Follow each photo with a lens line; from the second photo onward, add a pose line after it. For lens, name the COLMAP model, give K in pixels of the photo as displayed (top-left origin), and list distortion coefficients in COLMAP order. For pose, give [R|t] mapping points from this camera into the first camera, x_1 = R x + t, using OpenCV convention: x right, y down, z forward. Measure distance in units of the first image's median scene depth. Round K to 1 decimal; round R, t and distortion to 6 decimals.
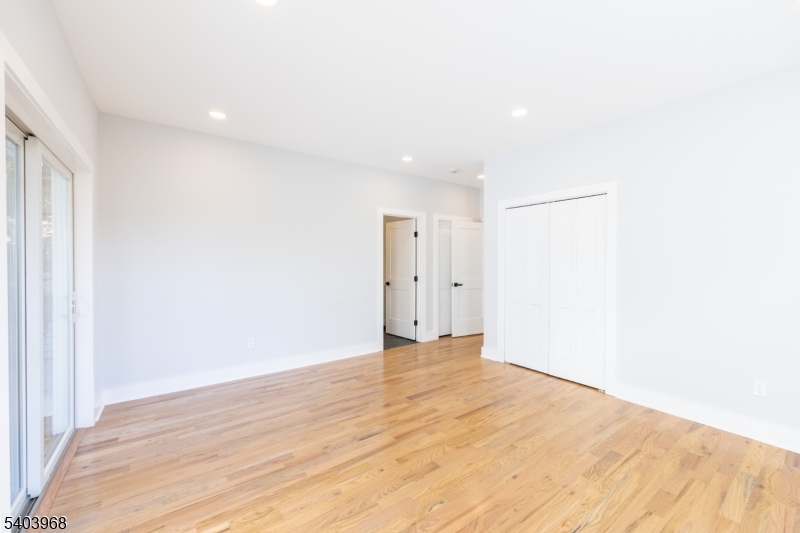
lens RADIAL K [[328.4, 0, 398.5], [0, 328.4, 262.8], [0, 0, 1]] dist [-0.003830, 0.000558]
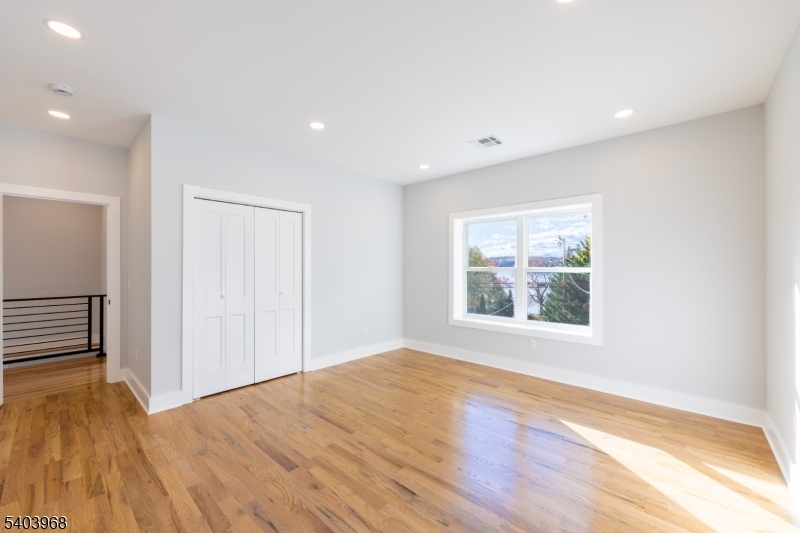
lens RADIAL K [[328.4, 0, 394.7], [0, 328.4, 264.6], [0, 0, 1]] dist [-0.003830, 0.000558]
pose [[-0.202351, 0.004223, 0.979304, -0.766962], [0.003839, 0.999986, -0.003519, -0.007549], [-0.979306, 0.003047, -0.202364, 1.052142]]
